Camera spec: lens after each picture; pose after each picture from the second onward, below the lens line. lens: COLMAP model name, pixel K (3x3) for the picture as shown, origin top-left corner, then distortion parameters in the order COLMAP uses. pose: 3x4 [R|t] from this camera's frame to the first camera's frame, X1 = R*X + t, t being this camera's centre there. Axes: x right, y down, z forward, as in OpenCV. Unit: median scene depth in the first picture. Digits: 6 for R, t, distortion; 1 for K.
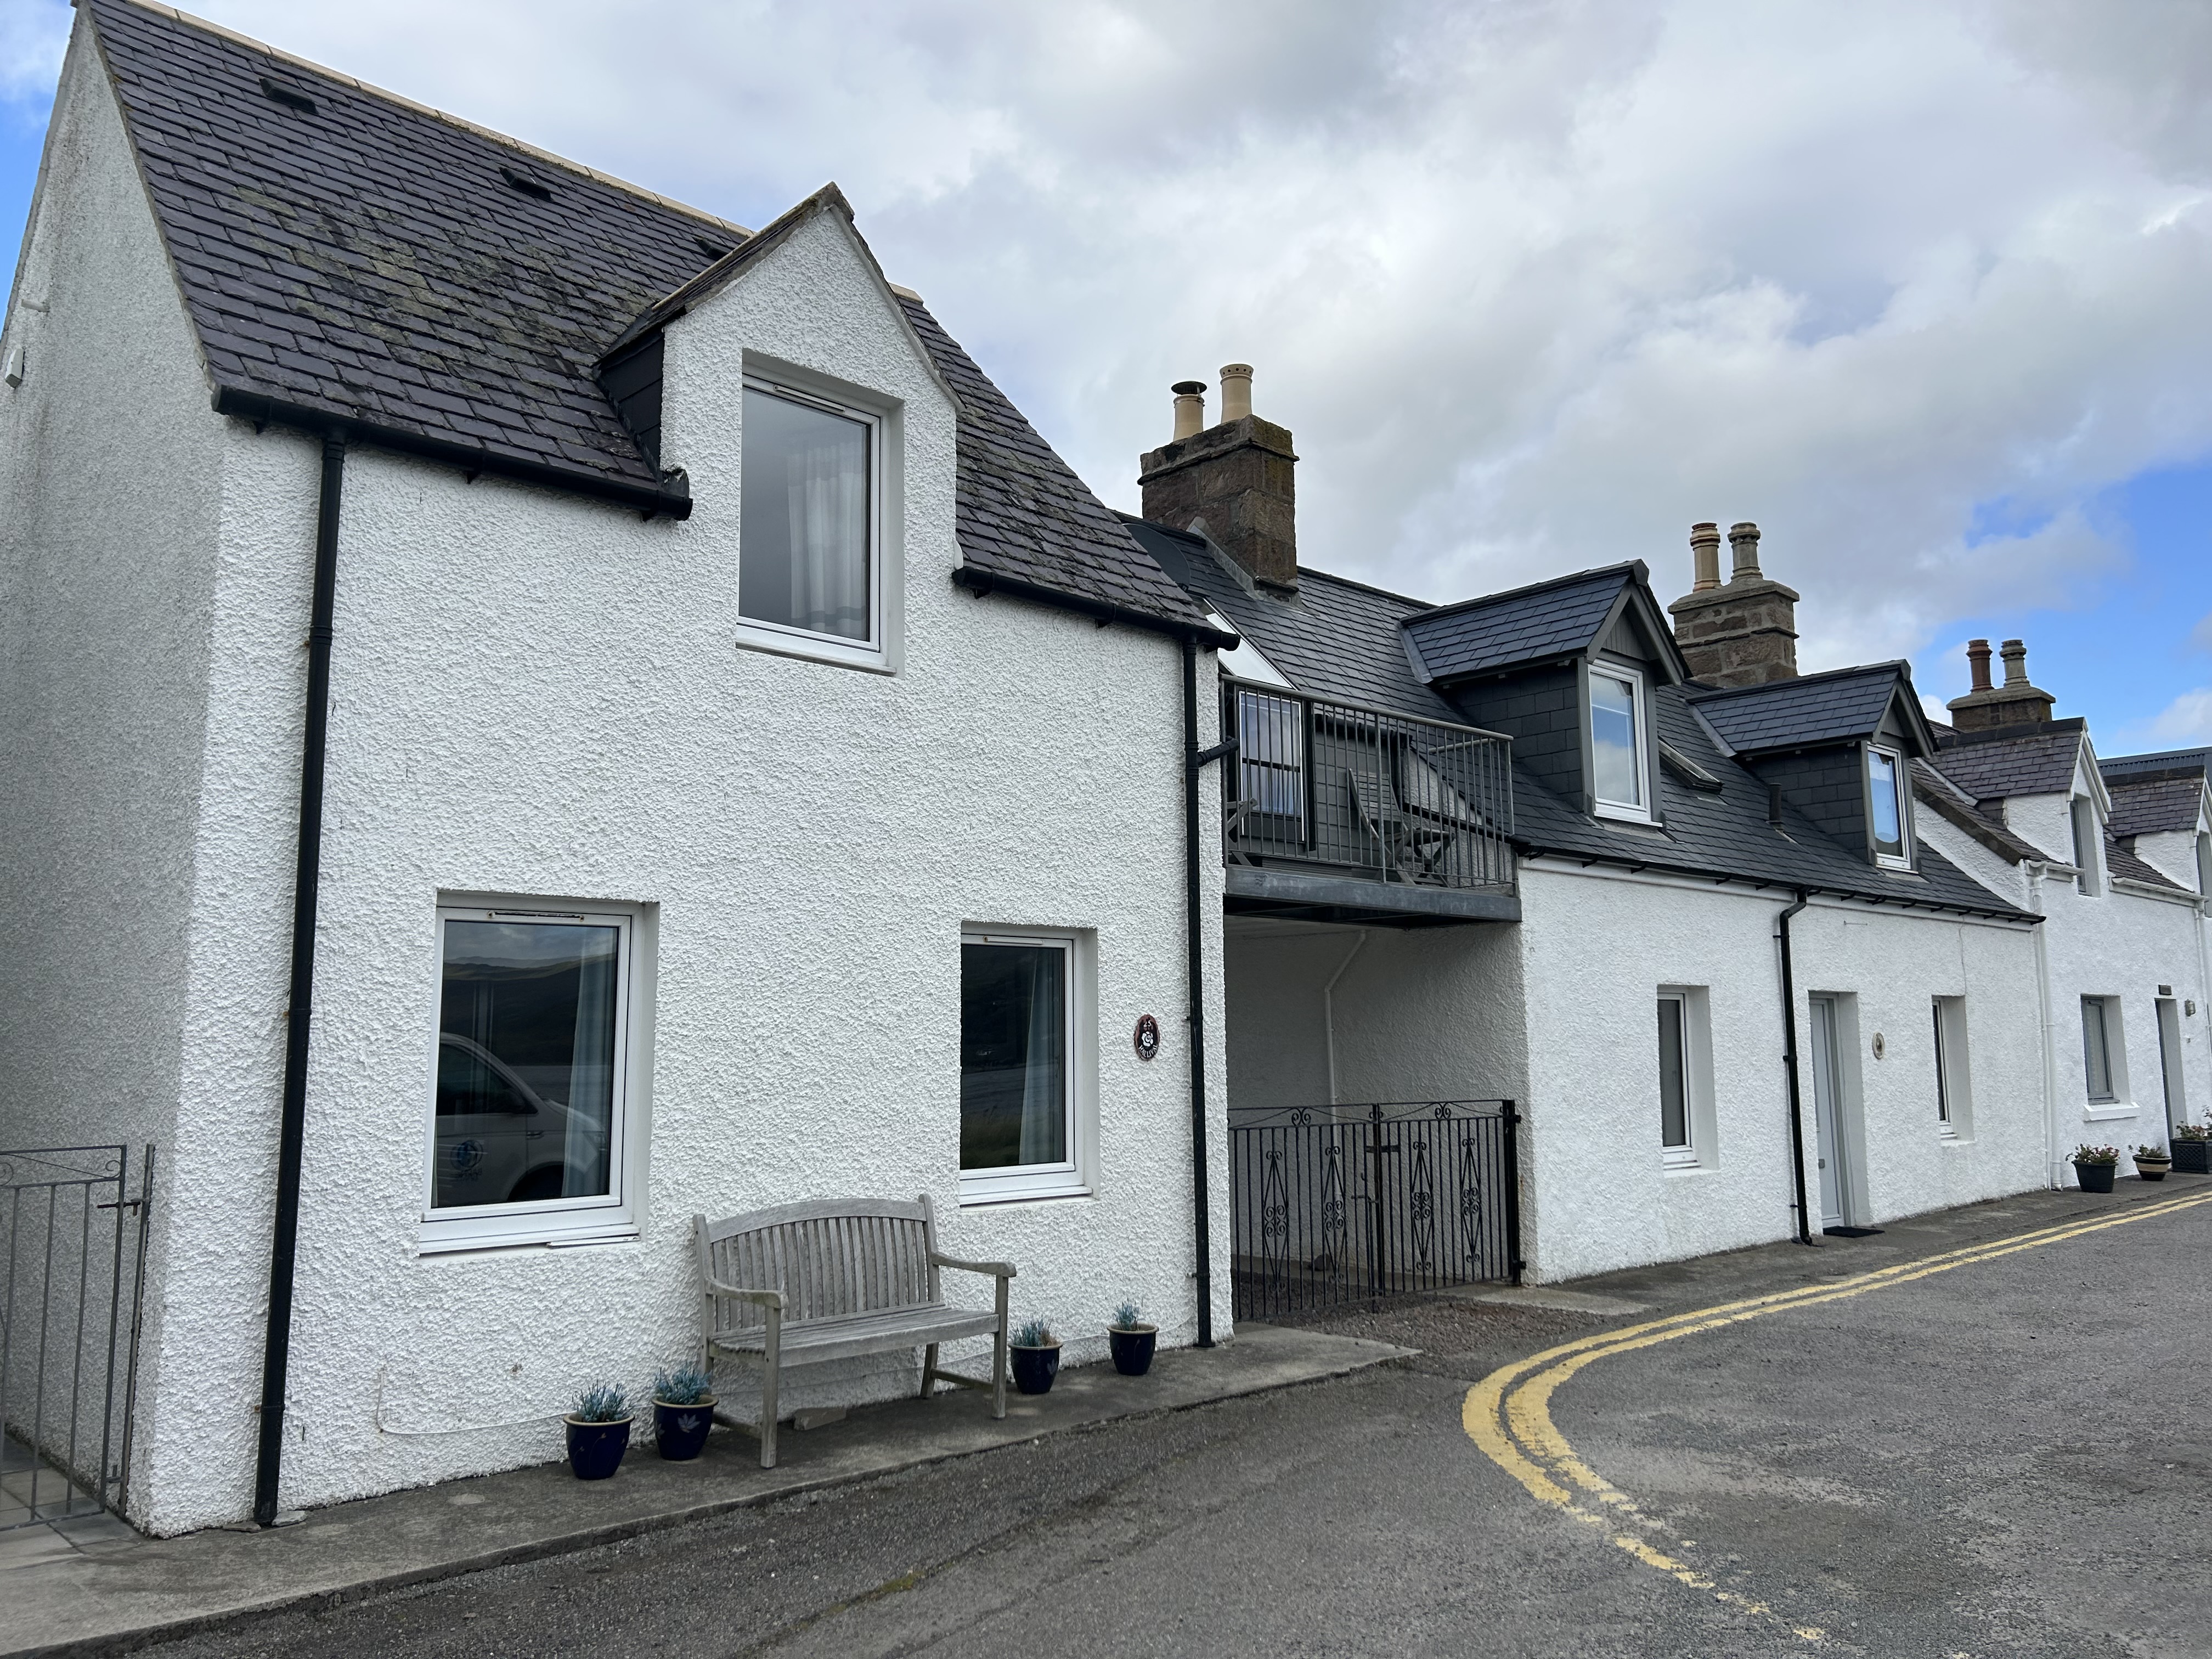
lens RADIAL K [[1630.0, 0, 1166.8], [0, 1630.0, 825.6], [0, 0, 1]] dist [0.122012, -0.153882]
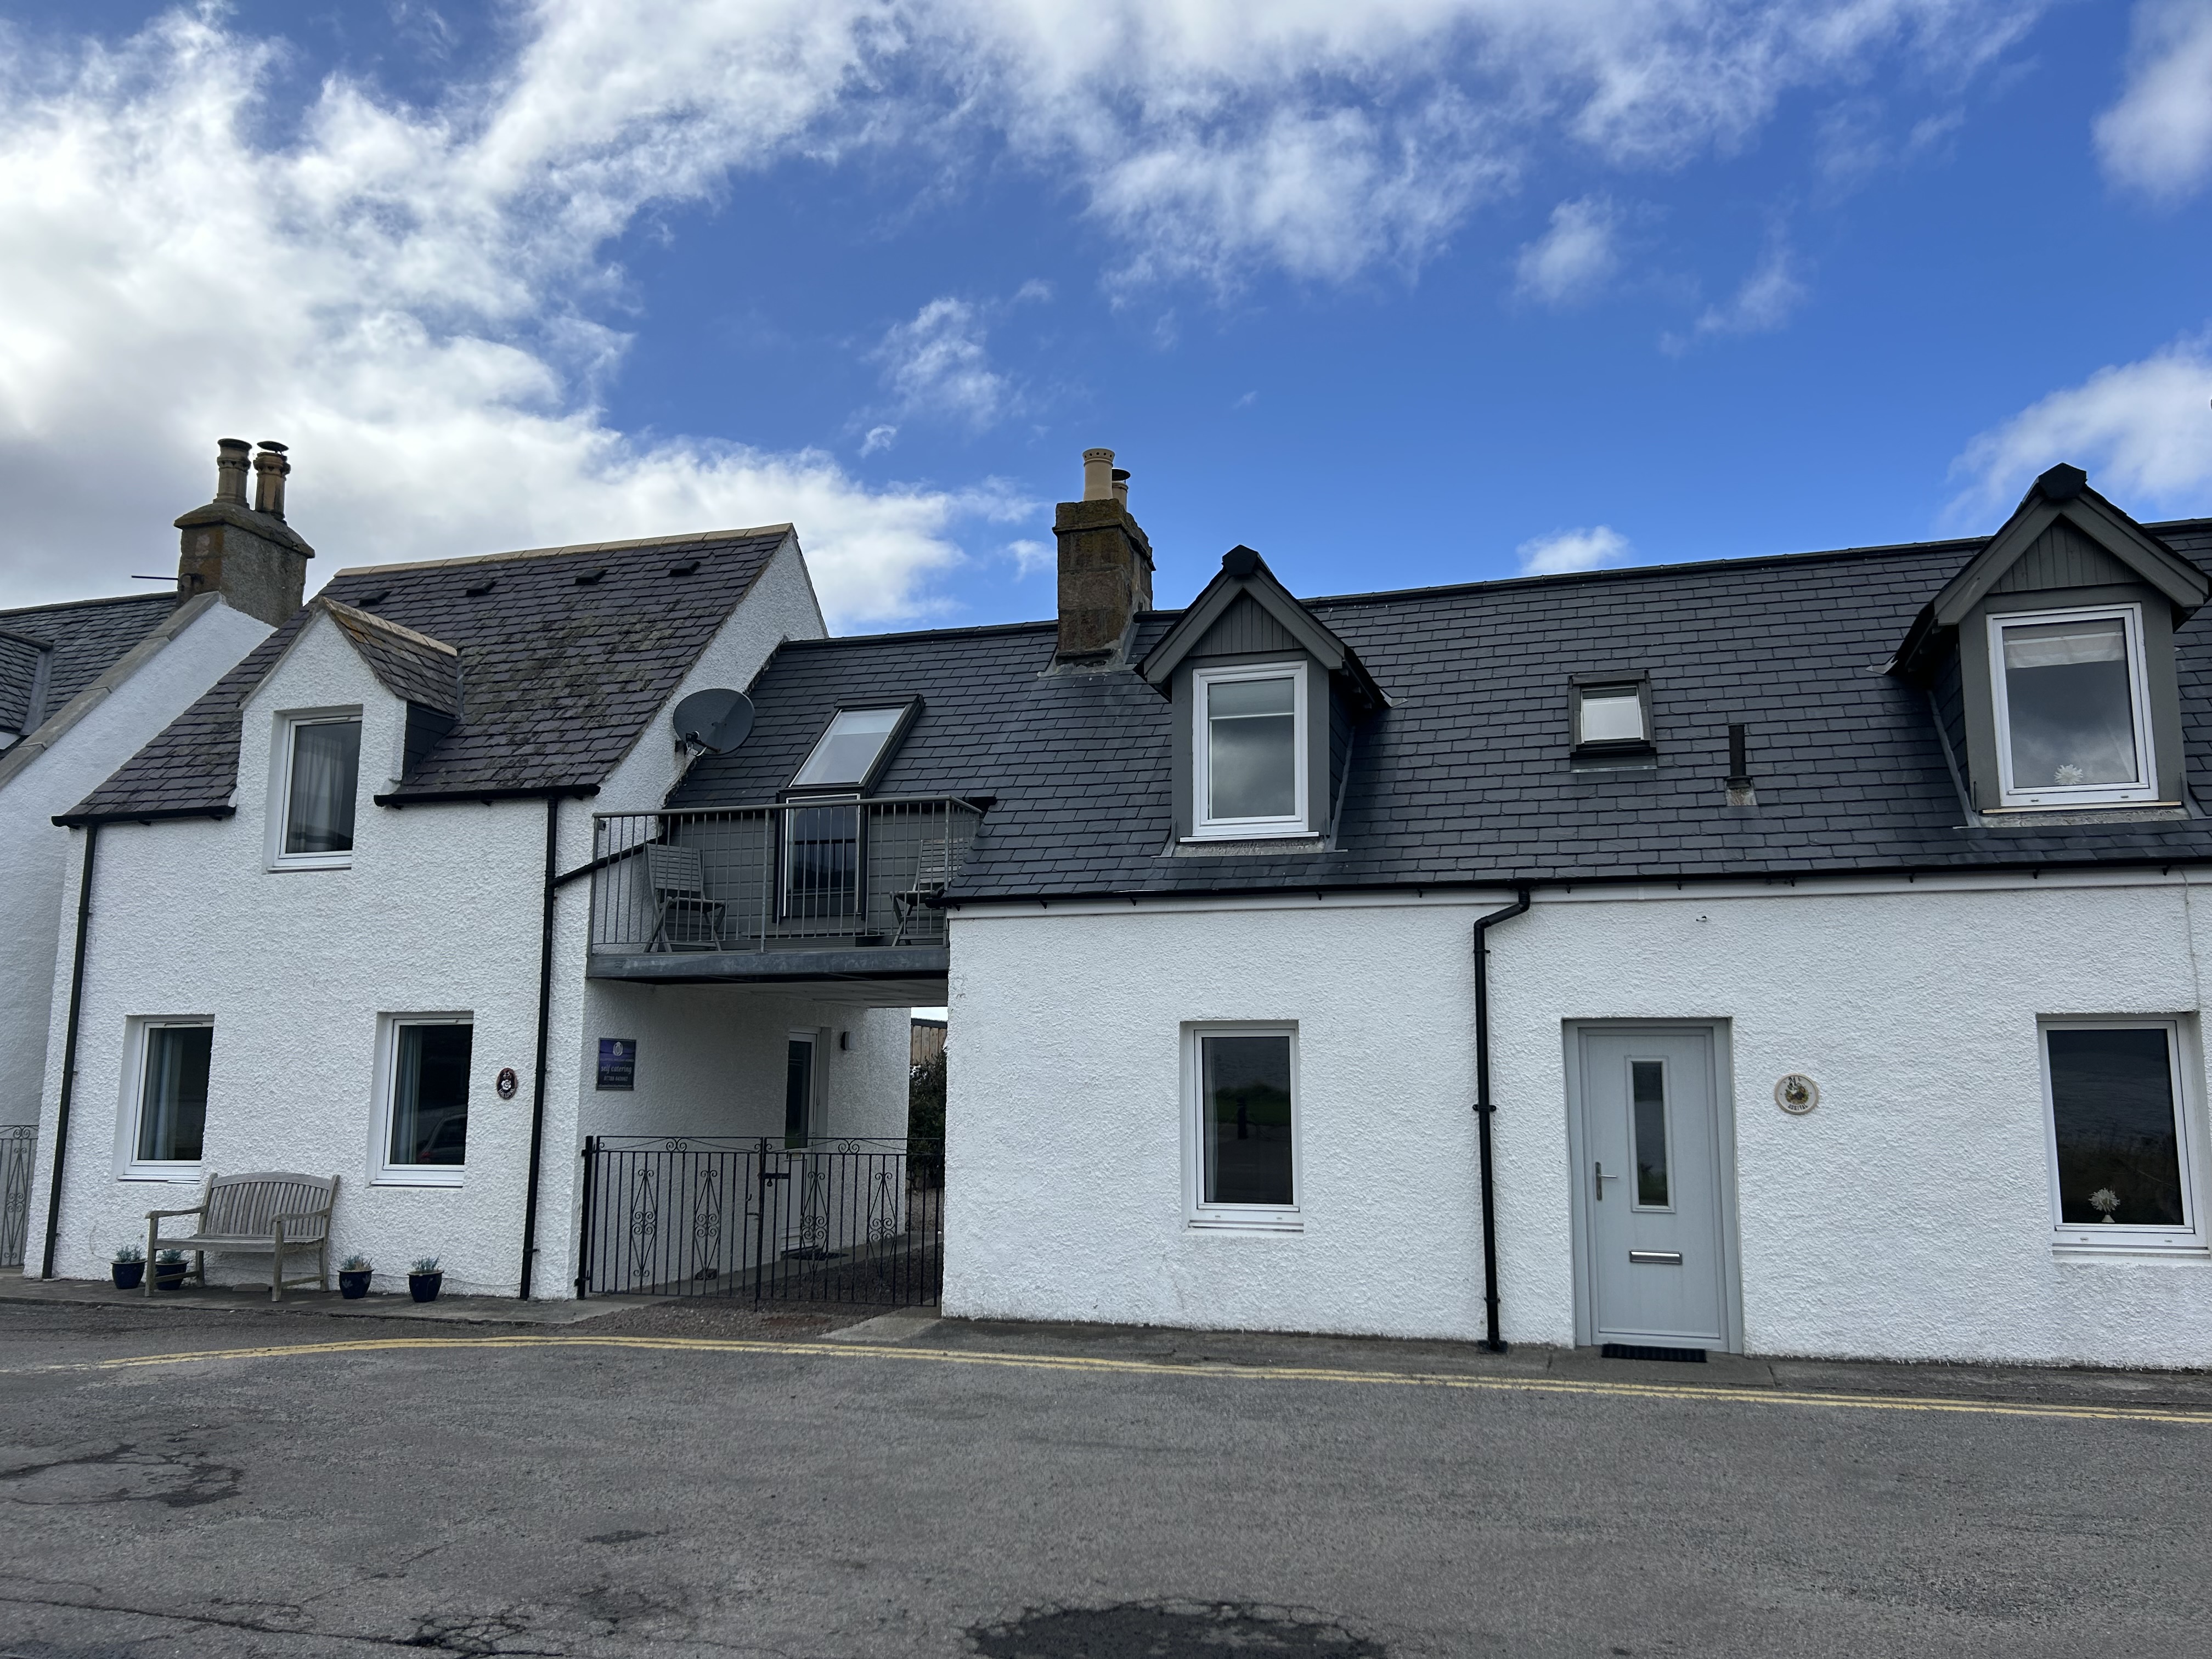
lens RADIAL K [[1630.0, 0, 1166.8], [0, 1630.0, 825.6], [0, 0, 1]] dist [0.122012, -0.153882]
pose [[0.490388, -0.113220, -0.864118, 1.531797], [0.117703, 0.991045, -0.063054, 0.062870], [0.863519, -0.070788, 0.499323, 0.767278]]
